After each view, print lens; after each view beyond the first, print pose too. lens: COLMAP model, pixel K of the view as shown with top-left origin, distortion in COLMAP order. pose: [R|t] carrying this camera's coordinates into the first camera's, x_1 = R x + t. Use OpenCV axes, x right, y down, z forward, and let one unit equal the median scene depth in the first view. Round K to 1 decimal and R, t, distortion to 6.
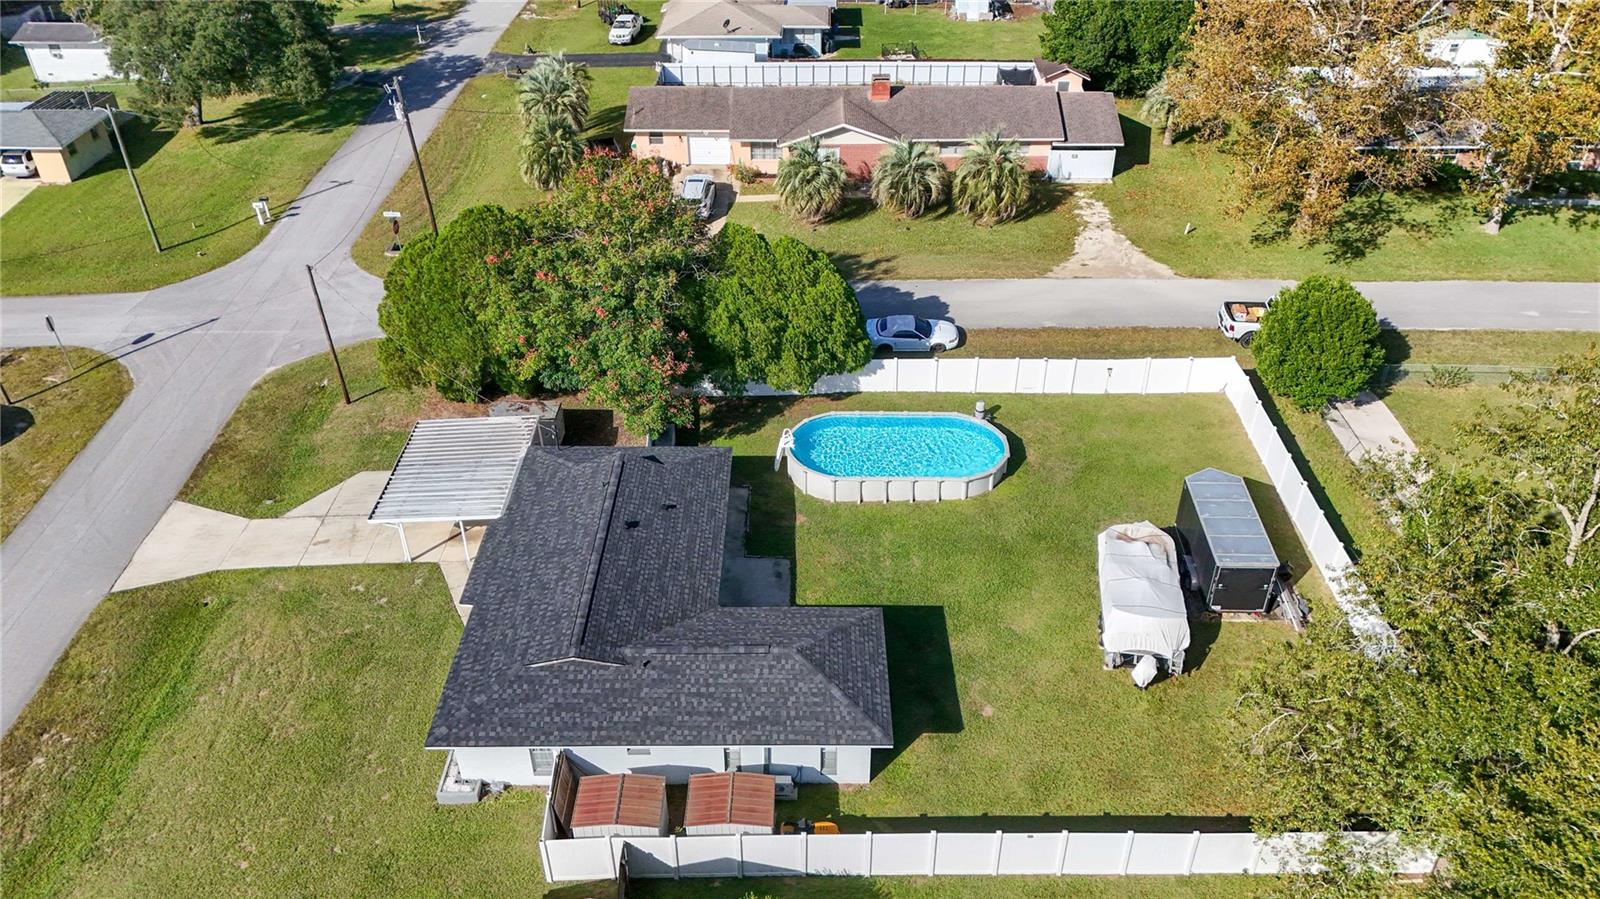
lens RADIAL K [[1175.7, 0, 800.0], [0, 1175.7, 449.5], [0, 0, 1]] dist [0.075666, -0.067780]
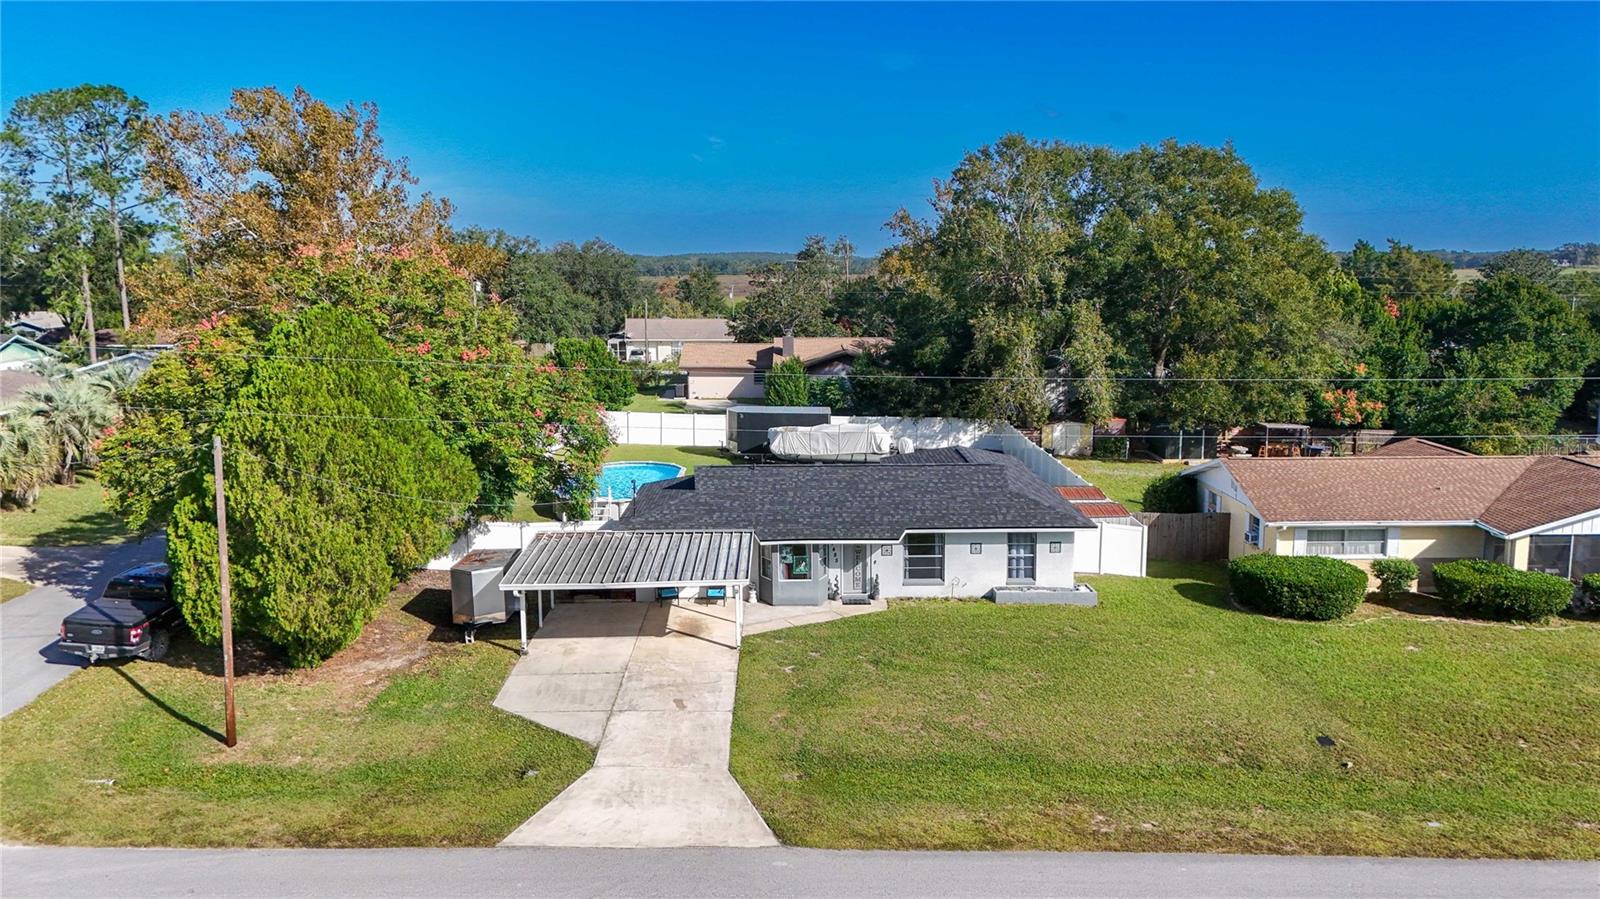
lens RADIAL K [[1224.5, 0, 833.7], [0, 1224.5, 448.6], [0, 0, 1]] dist [0.069394, -0.060649]
pose [[-0.047032, -0.149640, 0.987621, -0.898533], [0.575206, 0.804277, 0.149253, -0.071916], [-0.816655, 0.575105, 0.048247, 0.709566]]
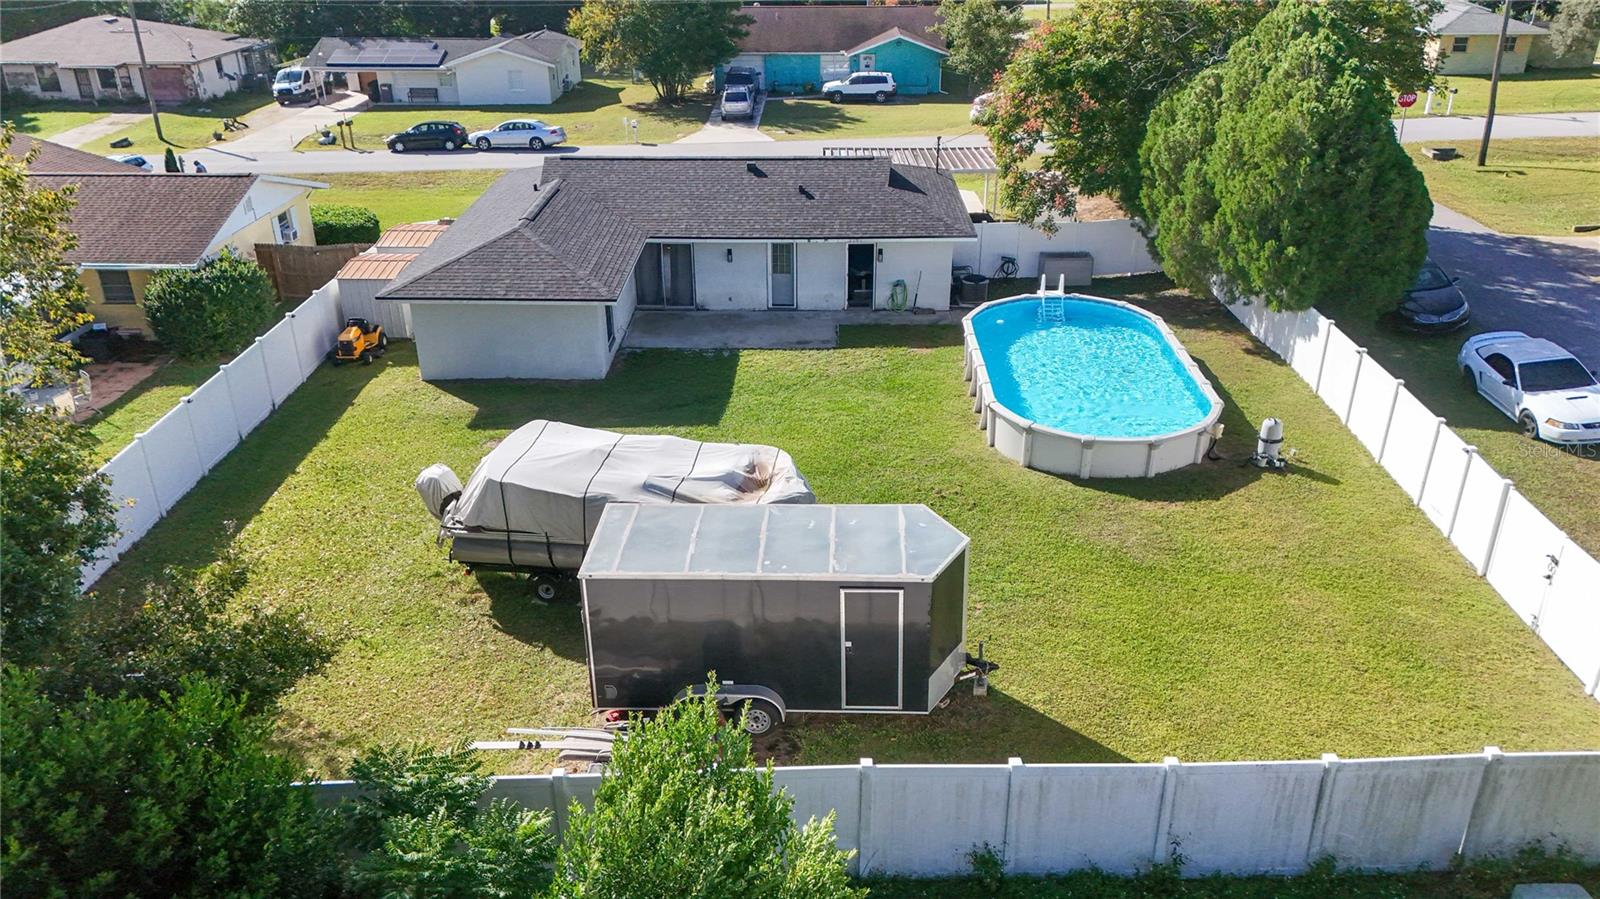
lens RADIAL K [[1179.4, 0, 797.7], [0, 1179.4, 443.6], [0, 0, 1]] dist [0.084697, -0.121923]
pose [[-0.010954, 0.437732, -0.899039, 0.557324], [-0.568200, 0.737108, 0.365814, -0.094746], [0.822817, 0.514841, 0.240645, 0.703832]]
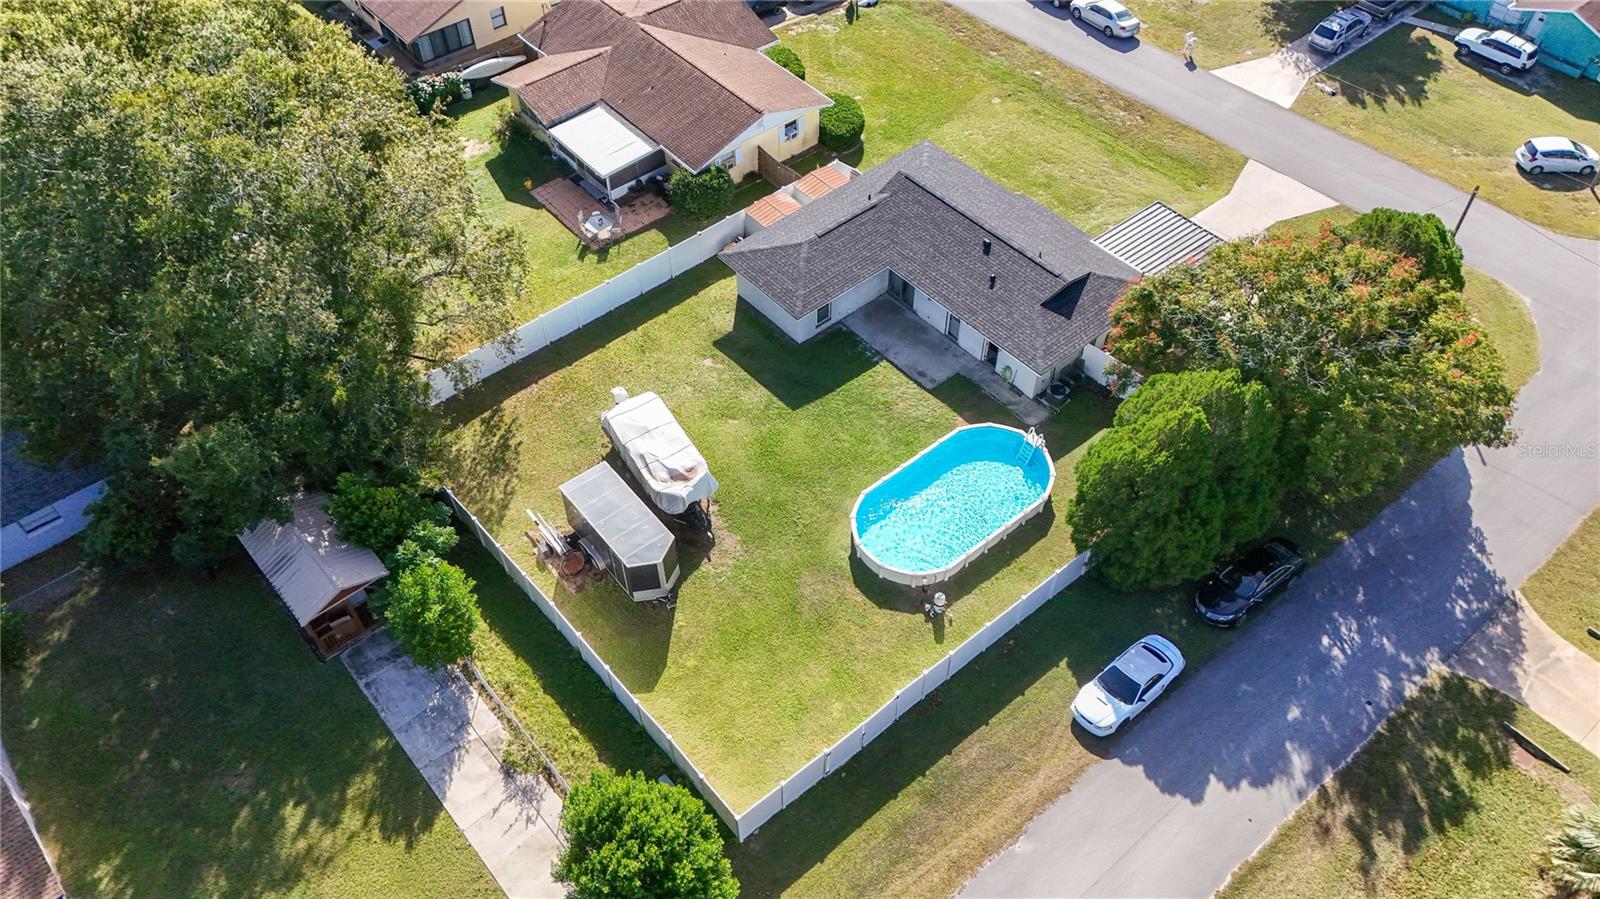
lens RADIAL K [[1170.9, 0, 800.0], [0, 1170.9, 449.5], [0, 0, 1]] dist [0.094260, -0.101852]
pose [[-0.756173, 0.504719, -0.416487, 0.507825], [-0.365809, 0.201685, 0.908574, -0.761024], [0.542574, 0.839394, 0.032122, 0.791734]]
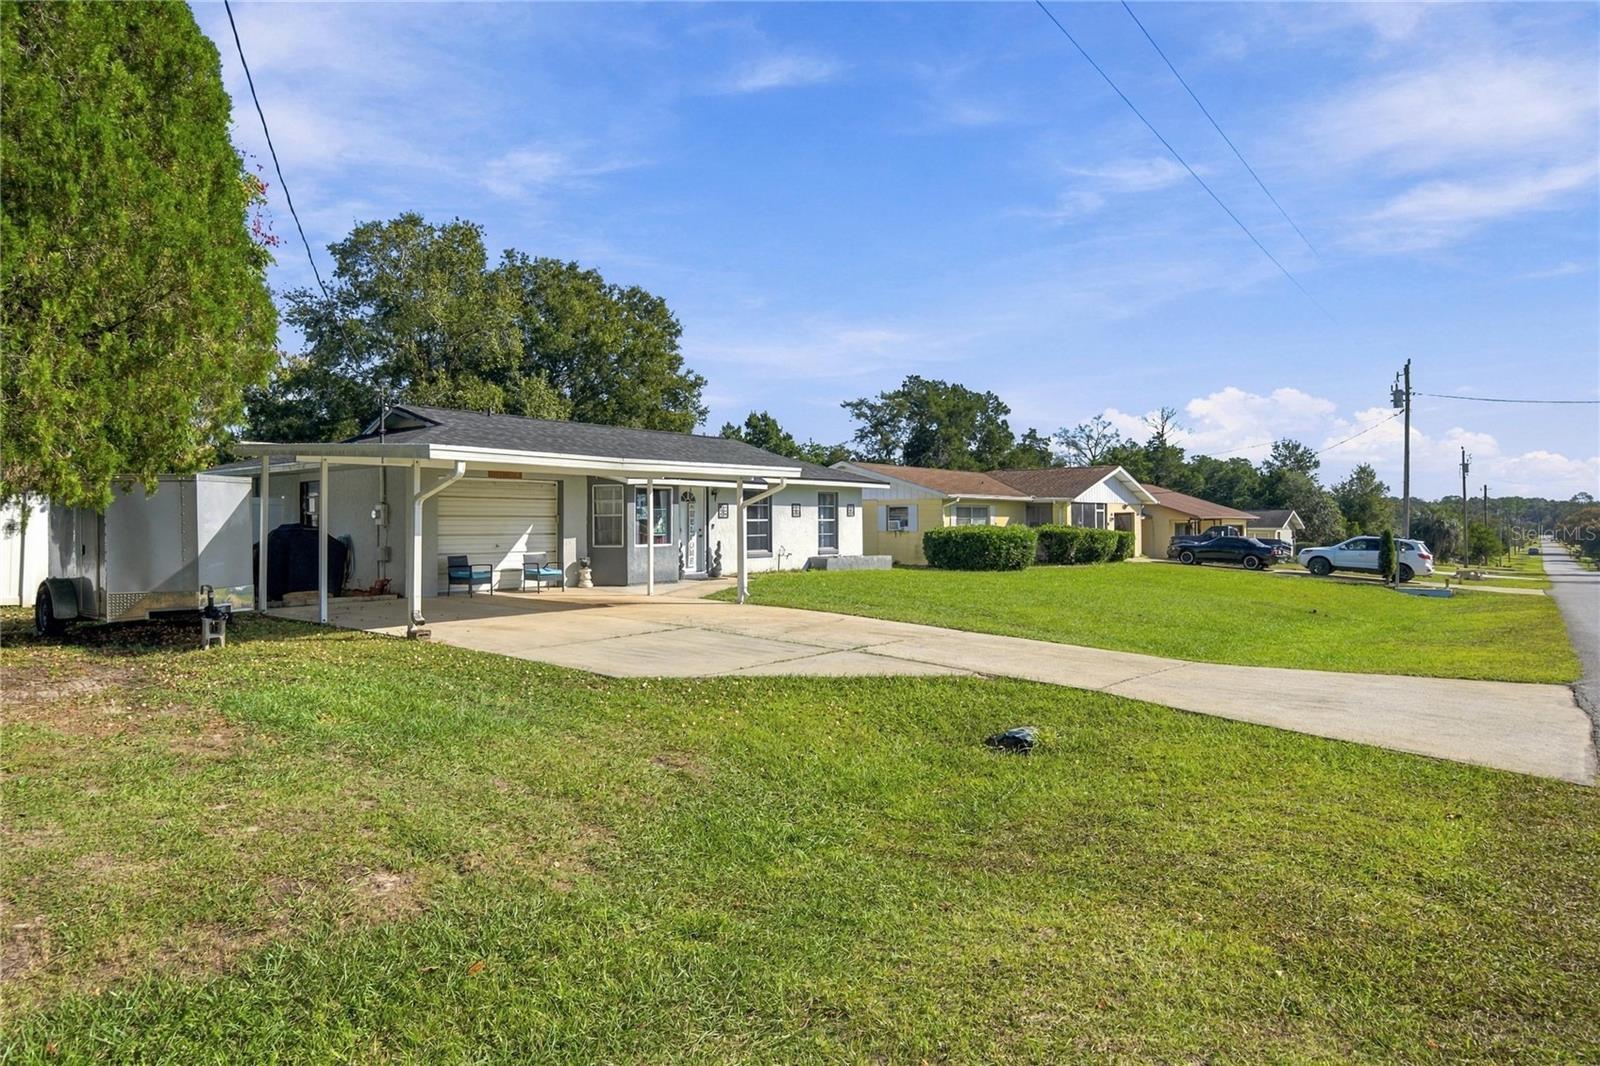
lens RADIAL K [[925.9, 0, 804.2], [0, 925.9, 514.0], [0, 0, 1]] dist [0.012879, -0.000769]
pose [[-0.797840, 0.013615, 0.602716, -0.470087], [0.352544, 0.821524, 0.448119, -0.068184], [-0.489045, 0.570011, -0.660244, 1.009769]]
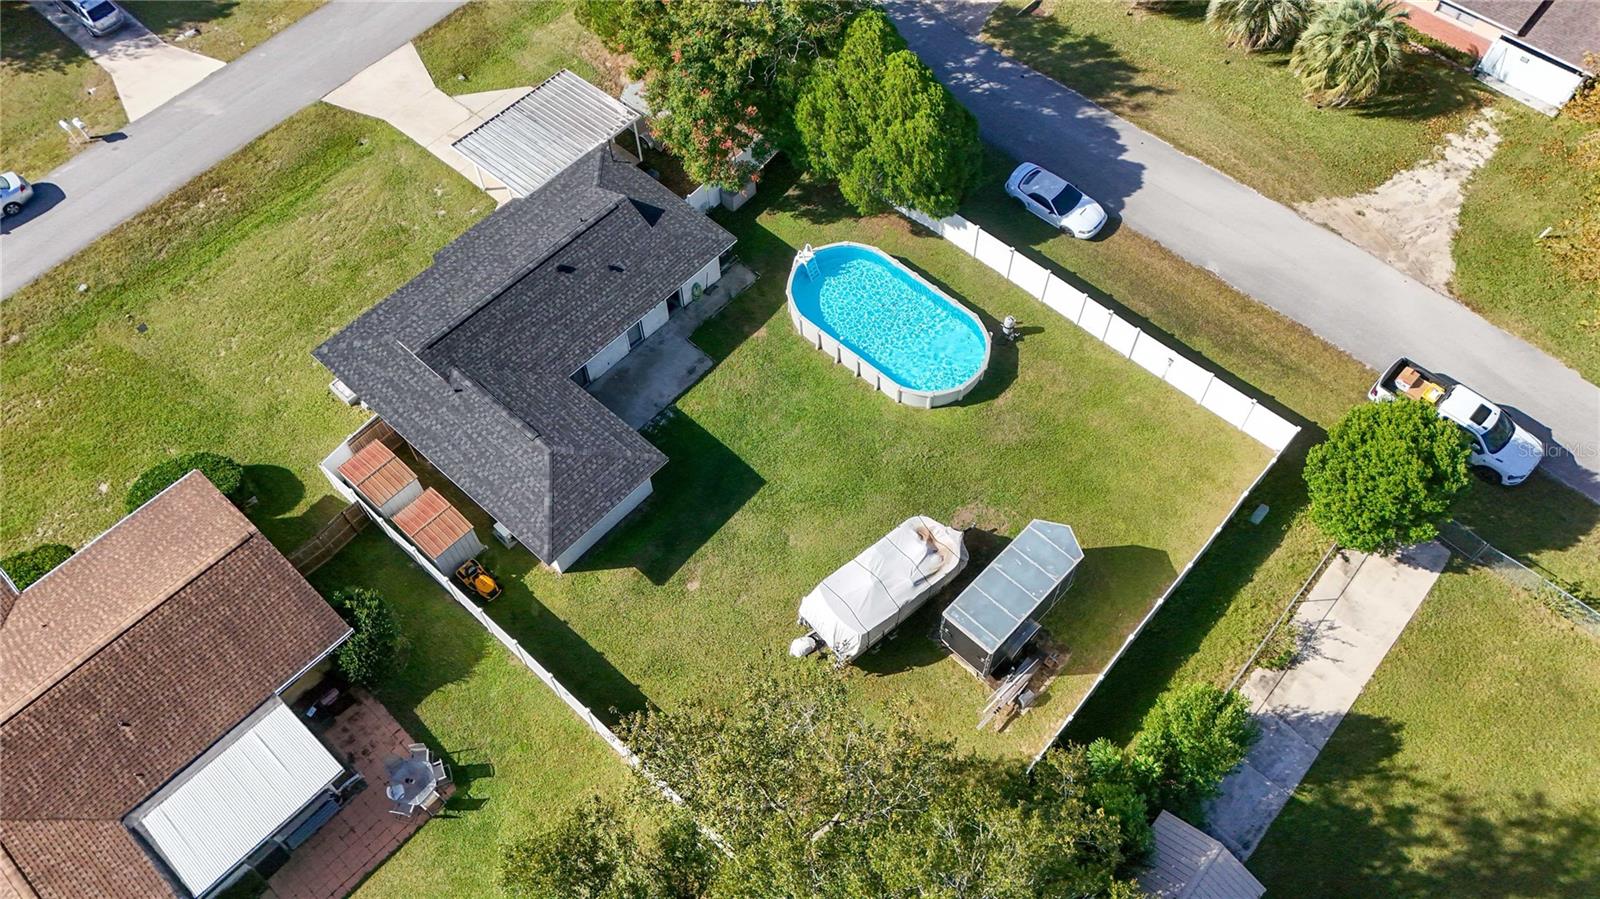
lens RADIAL K [[1175.7, 0, 800.0], [0, 1175.7, 449.5], [0, 0, 1]] dist [0.075666, -0.067780]
pose [[0.744786, 0.564126, -0.356449, 0.399635], [-0.375939, 0.796042, 0.474328, -0.319651], [0.551329, -0.219270, 0.804958, 0.137687]]
